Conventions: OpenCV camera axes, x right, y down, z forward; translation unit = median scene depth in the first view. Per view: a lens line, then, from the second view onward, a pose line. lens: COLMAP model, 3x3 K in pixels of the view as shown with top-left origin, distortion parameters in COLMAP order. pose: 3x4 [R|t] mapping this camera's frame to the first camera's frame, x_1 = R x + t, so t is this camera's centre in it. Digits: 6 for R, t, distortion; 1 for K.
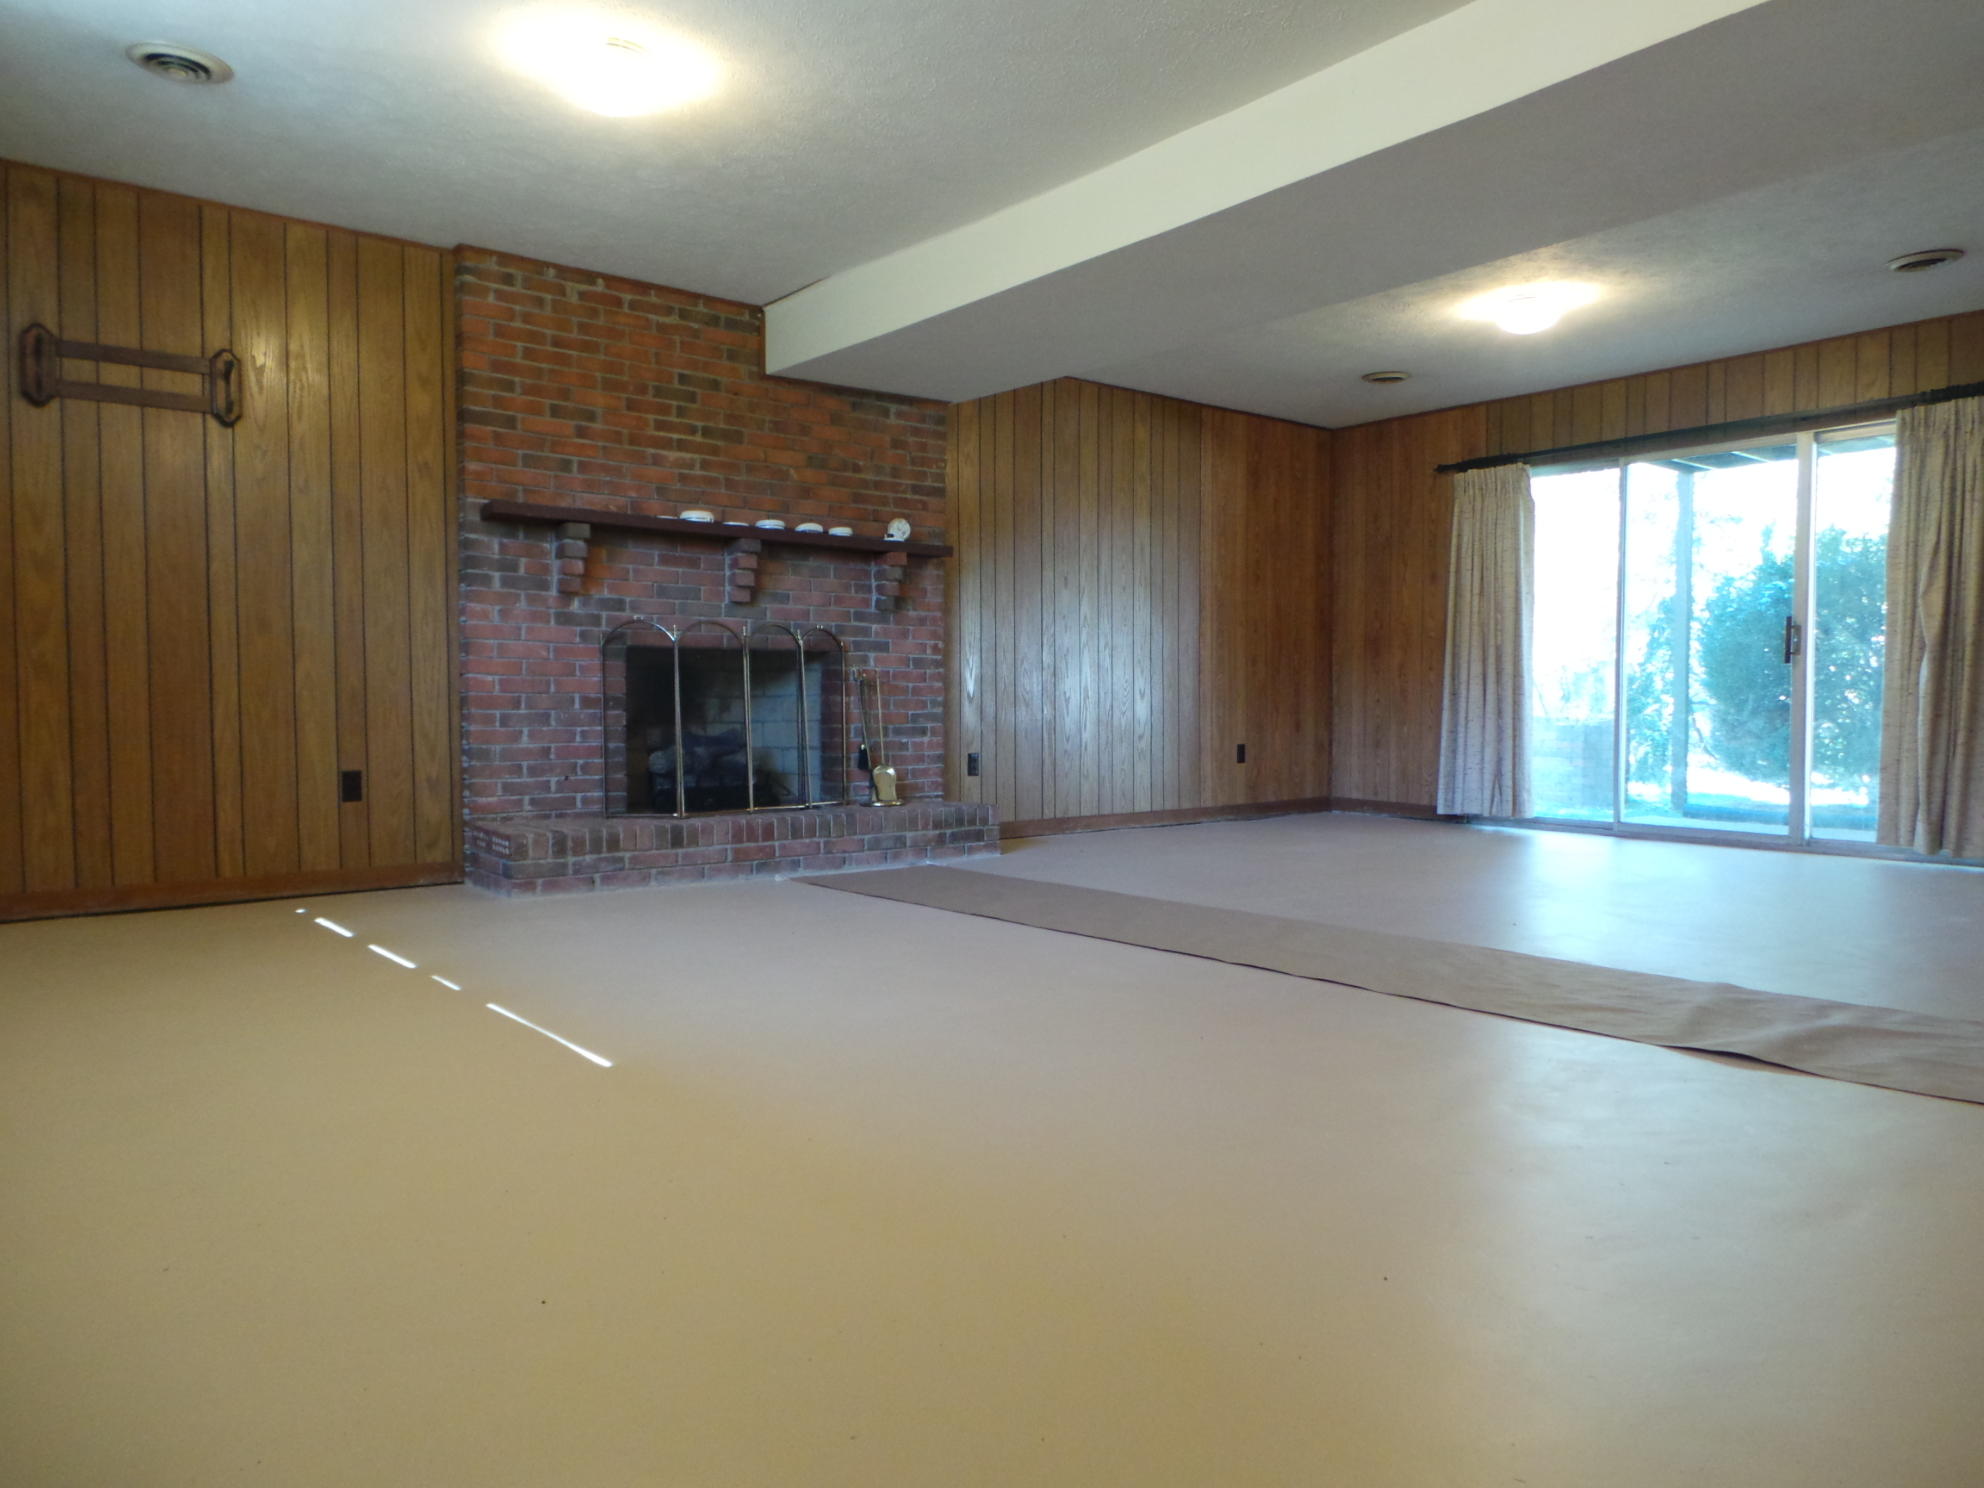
lens RADIAL K [[1374.1, 0, 994.2], [0, 1374.1, 752.0], [0, 0, 1]] dist [0.008827, 0.003399]
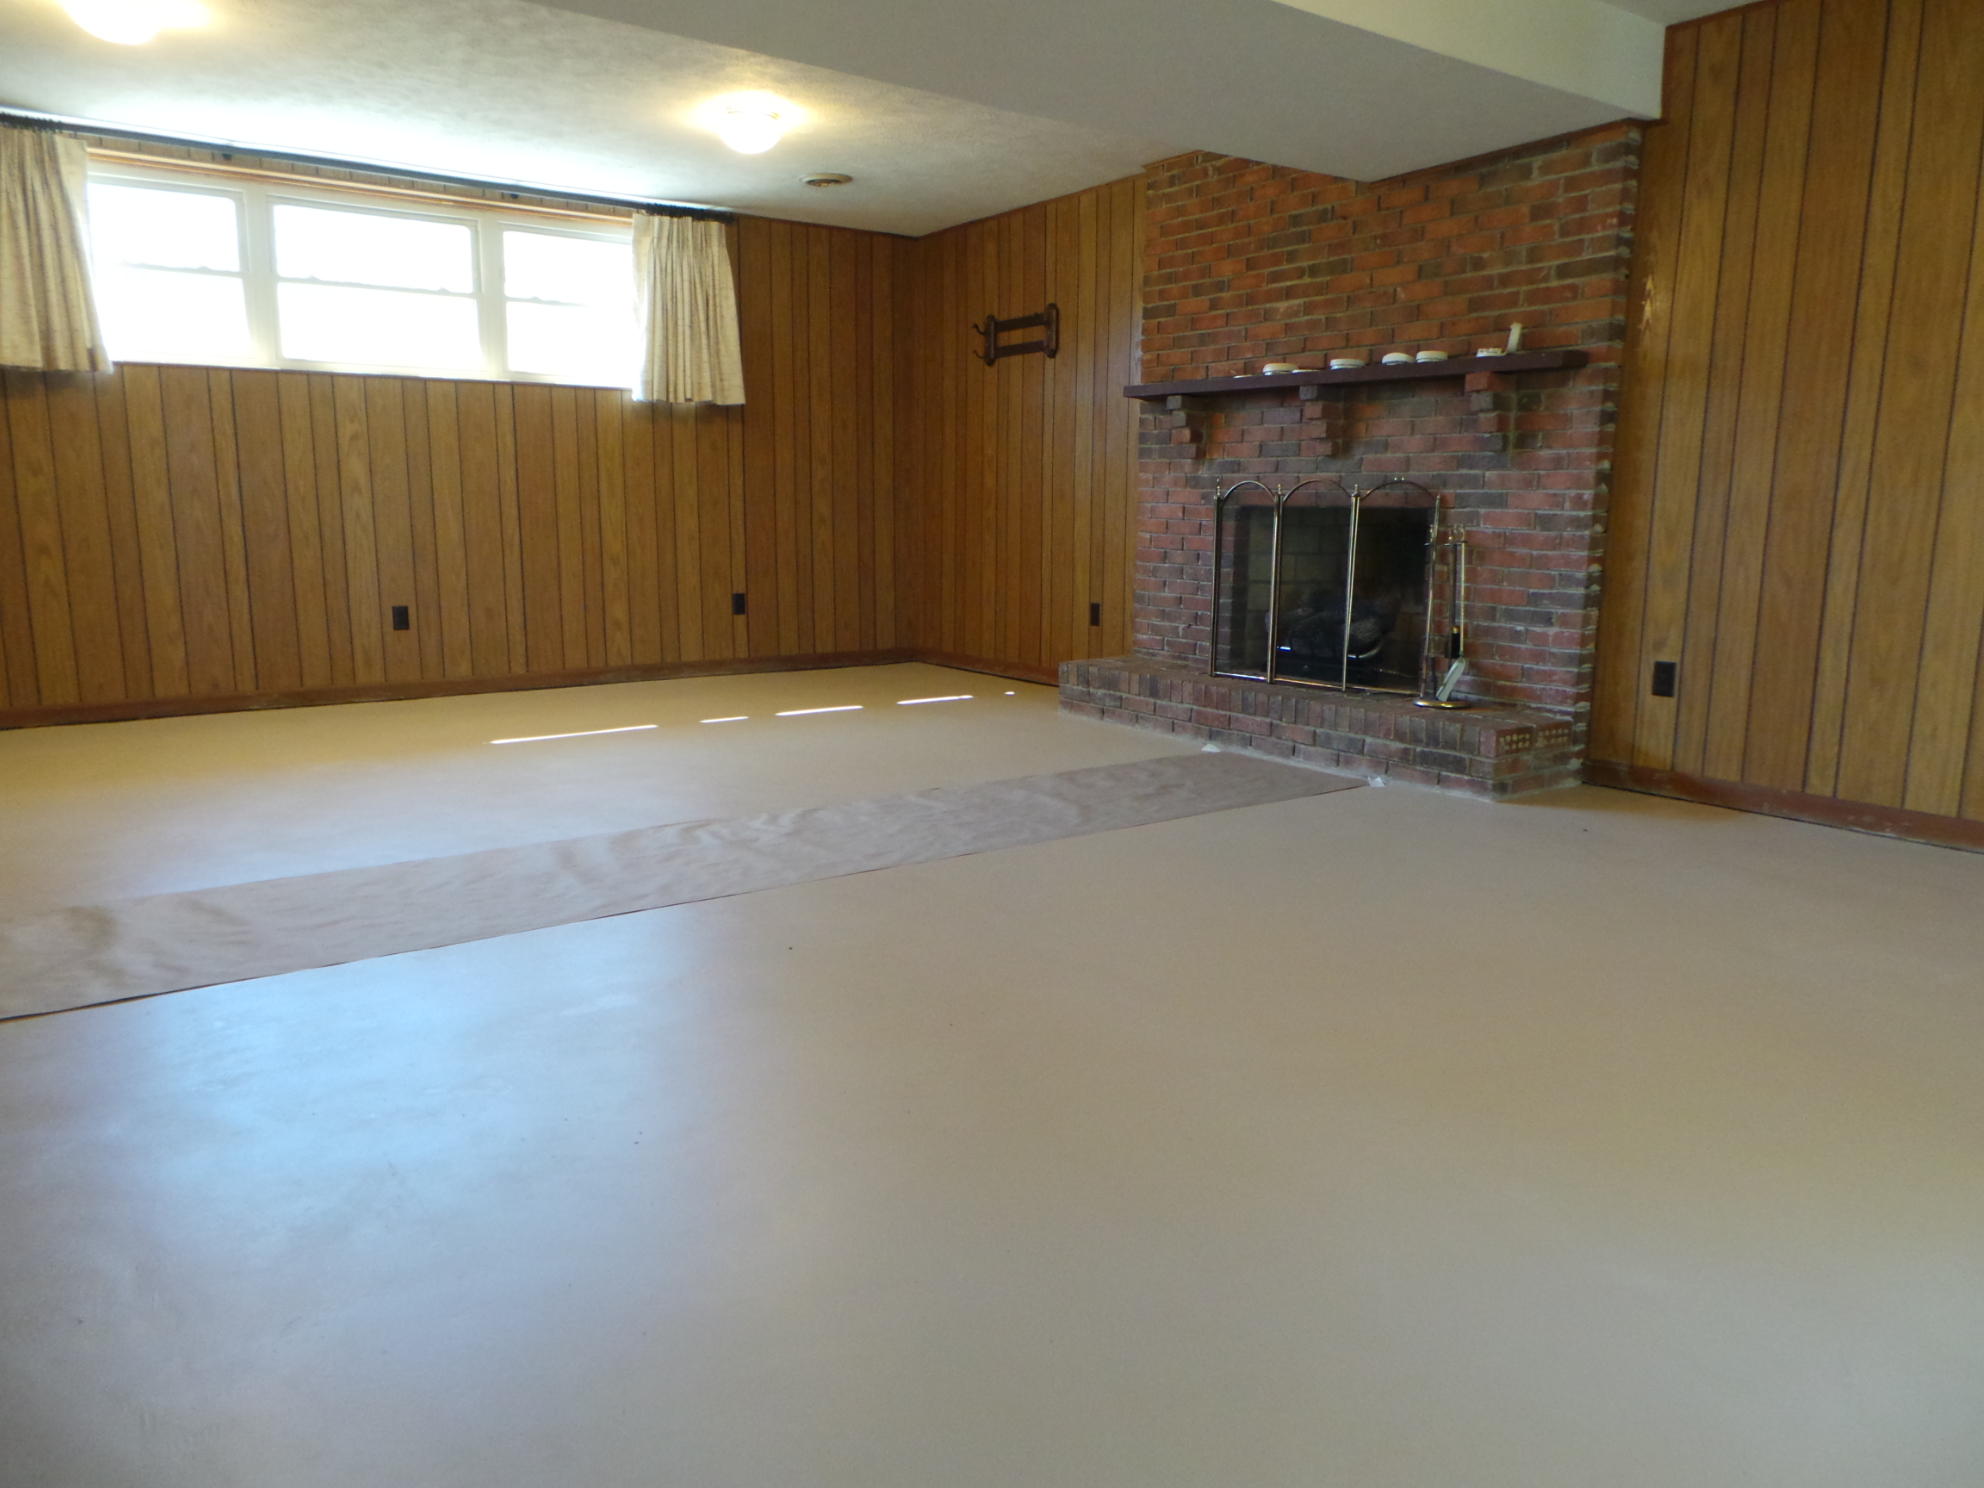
lens RADIAL K [[1374.1, 0, 995.2], [0, 1374.1, 742.0], [0, 0, 1]] dist [0.008827, 0.003399]
pose [[-0.060377, 0.171606, -0.983314, 0.735925], [-0.045613, 0.983608, 0.174458, -0.068891], [0.997133, 0.055385, -0.051559, 0.811806]]
